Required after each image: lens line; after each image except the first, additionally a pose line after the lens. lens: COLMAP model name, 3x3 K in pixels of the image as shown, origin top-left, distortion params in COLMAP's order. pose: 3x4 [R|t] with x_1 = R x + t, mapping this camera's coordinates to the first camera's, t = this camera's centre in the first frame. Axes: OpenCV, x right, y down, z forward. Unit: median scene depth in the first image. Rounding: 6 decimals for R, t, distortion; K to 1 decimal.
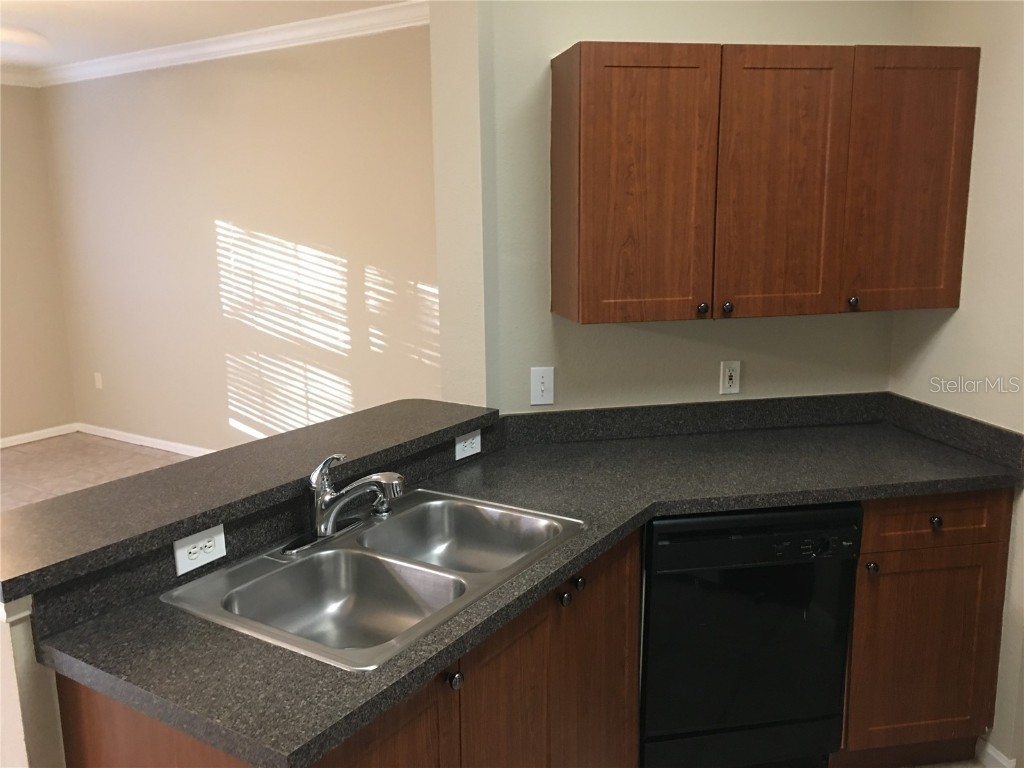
lens RADIAL K [[876.1, 0, 512.0], [0, 876.1, 384.0], [0, 0, 1]] dist [0.005682, -0.003599]
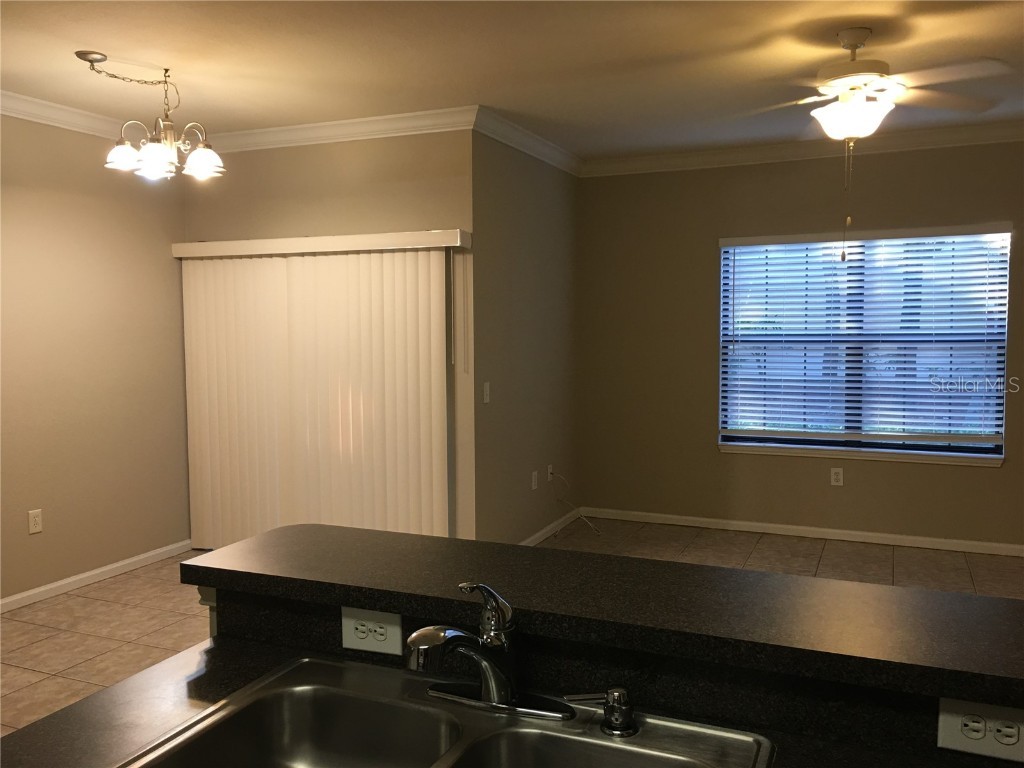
lens RADIAL K [[869.9, 0, 498.7], [0, 869.9, 376.2], [0, 0, 1]] dist [0.090086, -0.113369]
pose [[0.159011, 0.077628, -0.984220, 0.461832], [-0.183804, 0.981803, 0.047742, -0.113660], [0.970016, 0.173313, 0.170385, 0.878563]]
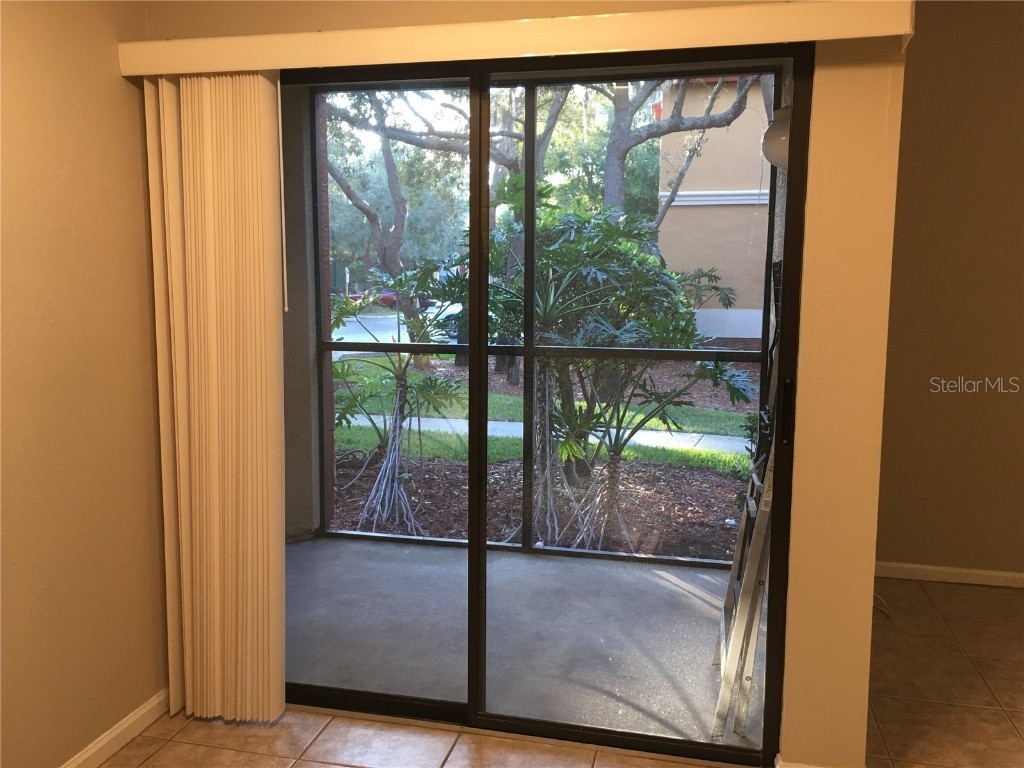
lens RADIAL K [[872.1, 0, 506.7], [0, 872.1, 374.0], [0, 0, 1]] dist [0.072650, -0.106279]
pose [[0.345161, 0.122976, -0.930452, -1.195199], [-0.191159, 0.979809, 0.058587, 0.082095], [0.918870, 0.157642, 0.361700, 0.372984]]
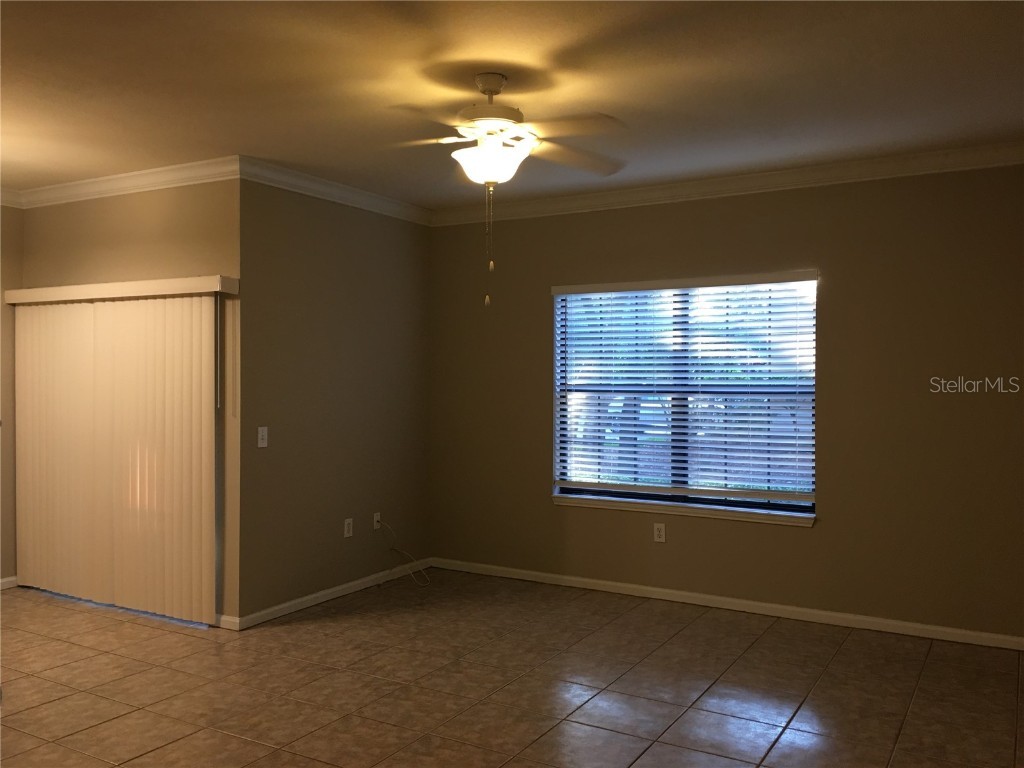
lens RADIAL K [[871.4, 0, 510.8], [0, 871.4, 378.9], [0, 0, 1]] dist [0.072372, -0.096976]
pose [[0.048250, 0.023039, -0.998570, 0.547683], [-0.194533, 0.980807, 0.013230, -0.289977], [0.979709, 0.193617, 0.051806, 1.884658]]
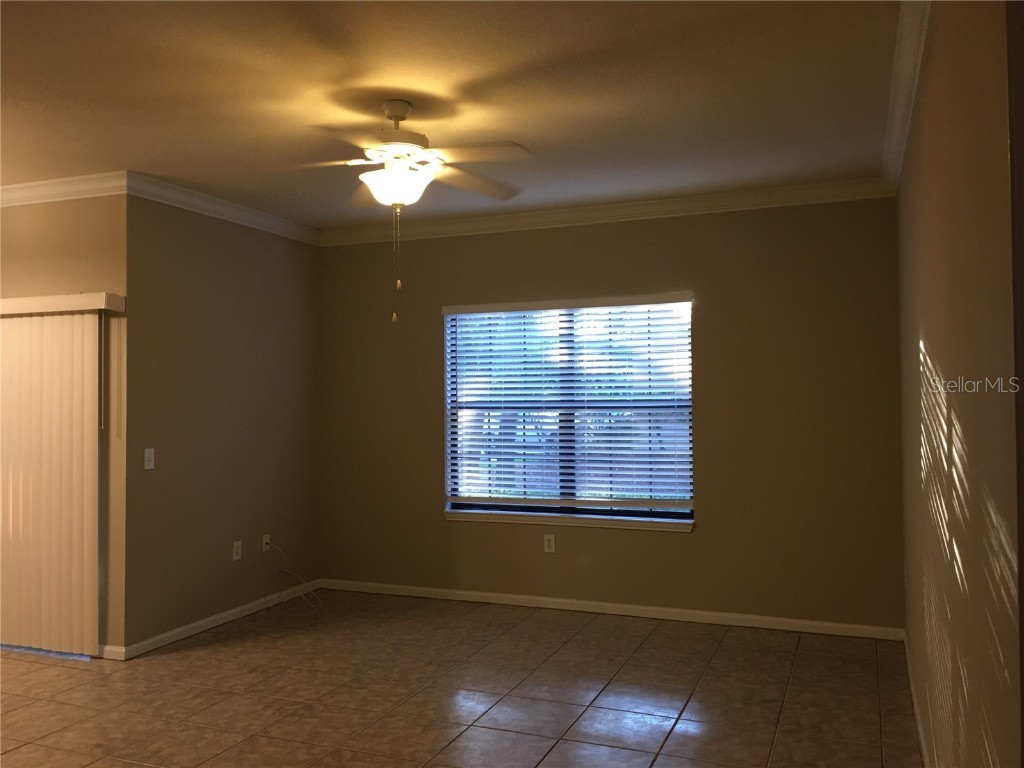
lens RADIAL K [[872.1, 0, 506.7], [0, 872.1, 374.0], [0, 0, 1]] dist [0.072650, -0.106279]
pose [[0.193865, -0.008583, -0.980991, 0.612864], [-0.183561, 0.981984, -0.044867, -0.256955], [0.963702, 0.188770, 0.188797, 1.795406]]
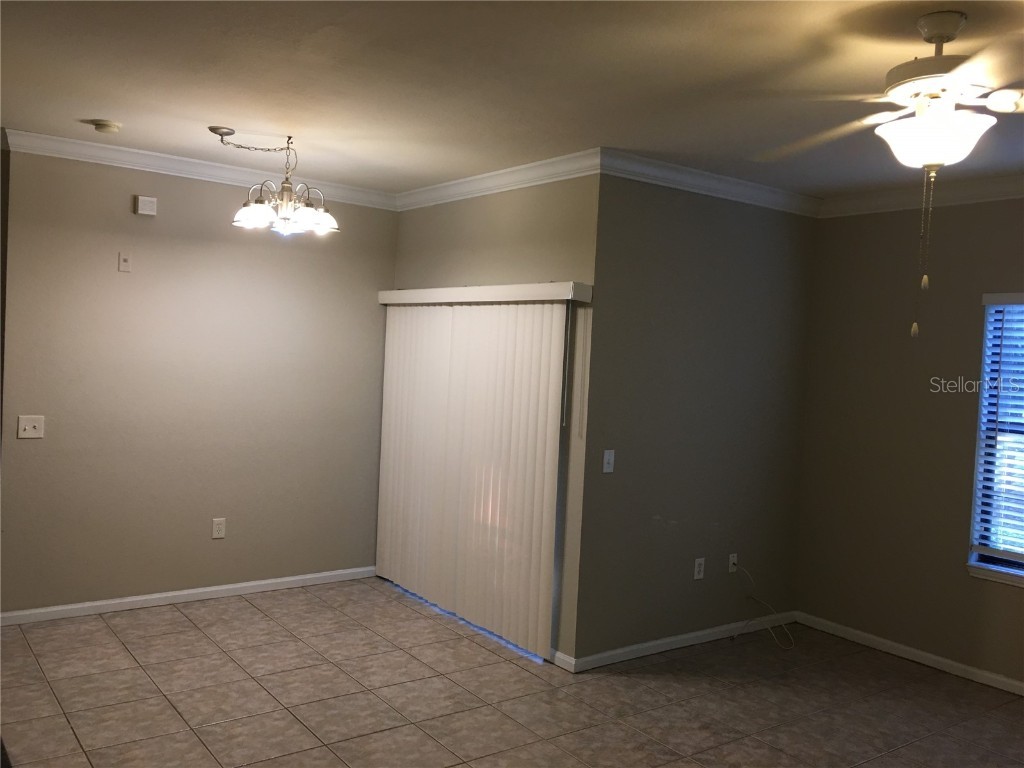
lens RADIAL K [[869.9, 0, 498.7], [0, 869.9, 376.2], [0, 0, 1]] dist [0.090086, -0.113369]
pose [[-0.355446, 0.026881, -0.934310, 0.177424], [-0.221608, 0.968662, 0.112177, -0.361138], [0.908046, 0.246923, -0.338350, 1.792346]]
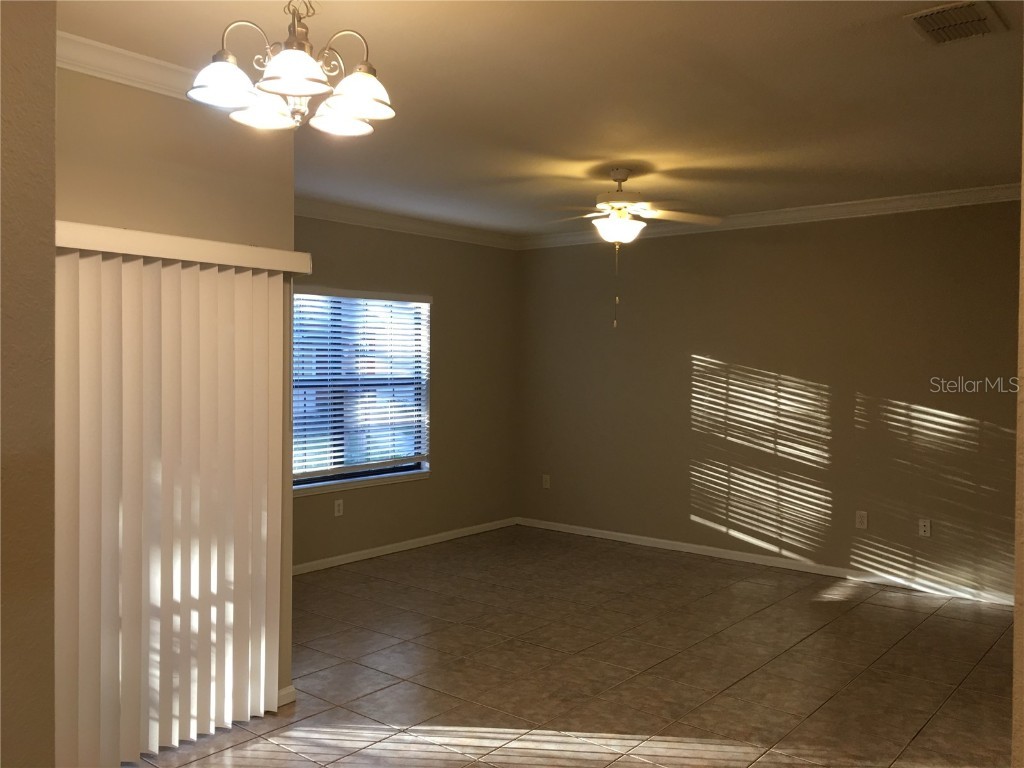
lens RADIAL K [[871.4, 0, 510.8], [0, 871.4, 378.9], [0, 0, 1]] dist [0.072372, -0.096976]
pose [[0.994461, 0.026637, -0.101678, -1.386414], [-0.043660, 0.984638, -0.169062, 0.217345], [0.095613, 0.172564, 0.980347, -0.754082]]
